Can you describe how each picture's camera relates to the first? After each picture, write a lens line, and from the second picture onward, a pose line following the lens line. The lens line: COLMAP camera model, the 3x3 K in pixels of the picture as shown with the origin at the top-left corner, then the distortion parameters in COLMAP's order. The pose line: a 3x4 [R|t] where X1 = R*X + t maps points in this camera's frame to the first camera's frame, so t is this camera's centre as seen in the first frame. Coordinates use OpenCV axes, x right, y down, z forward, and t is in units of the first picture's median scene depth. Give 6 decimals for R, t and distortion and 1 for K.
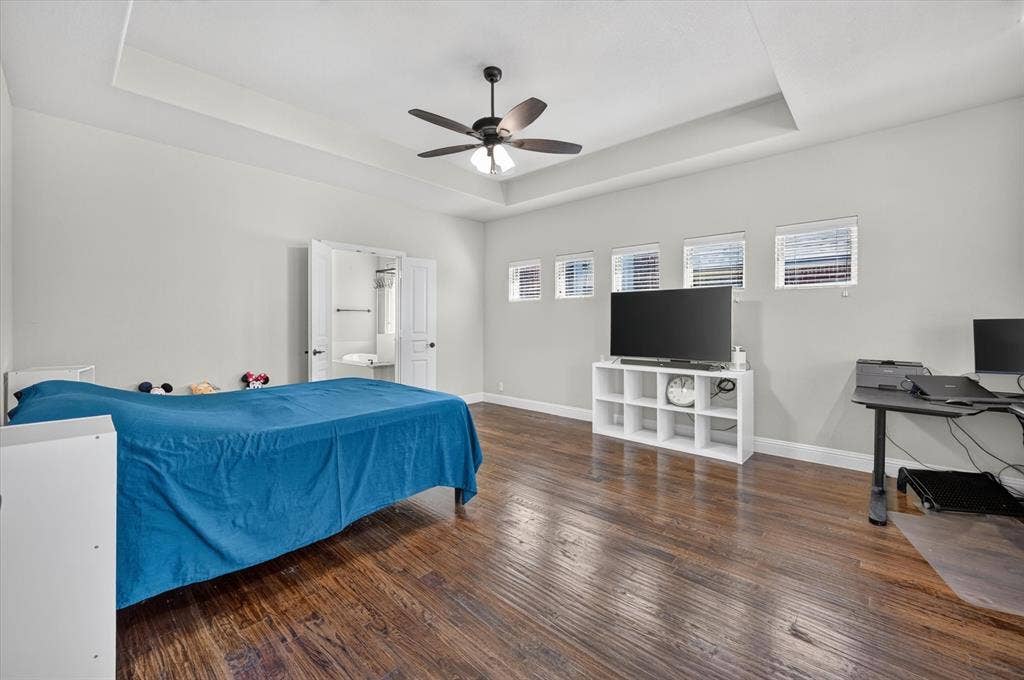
lens RADIAL K [[406.8, 0, 512.5], [0, 406.8, 328.9], [0, 0, 1]] dist [0.001310, 0.000033]
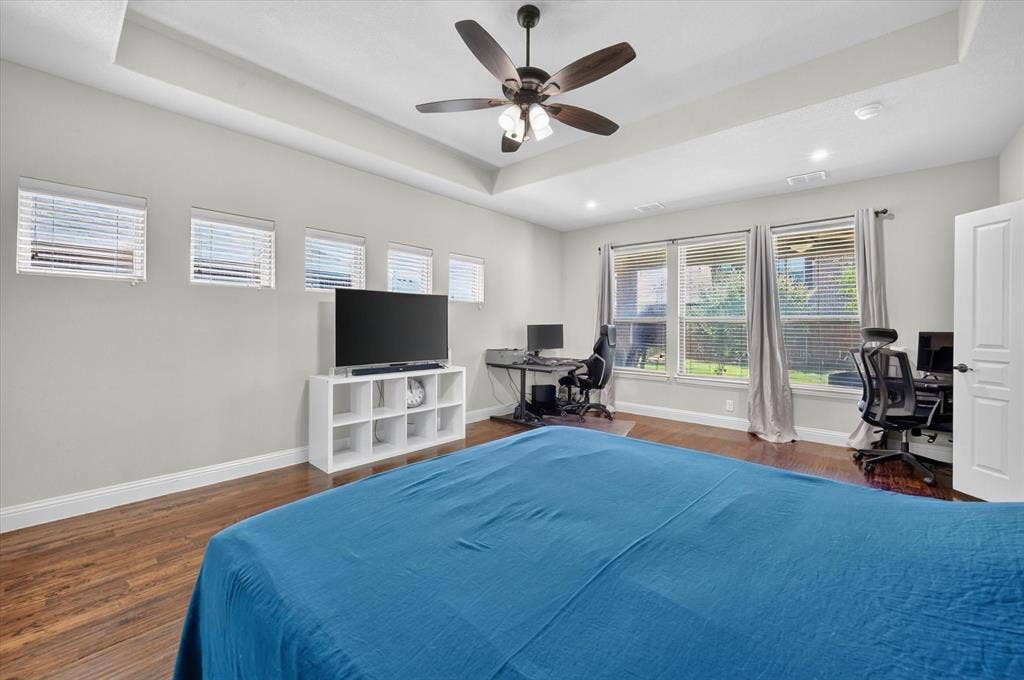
lens RADIAL K [[406.8, 0, 512.5], [0, 406.8, 328.9], [0, 0, 1]] dist [0.001310, 0.000033]
pose [[-0.022791, -0.014833, 0.999630, -0.617741], [0.004629, 0.999878, 0.014942, -0.021573], [-0.999730, 0.004968, -0.022720, 0.777409]]
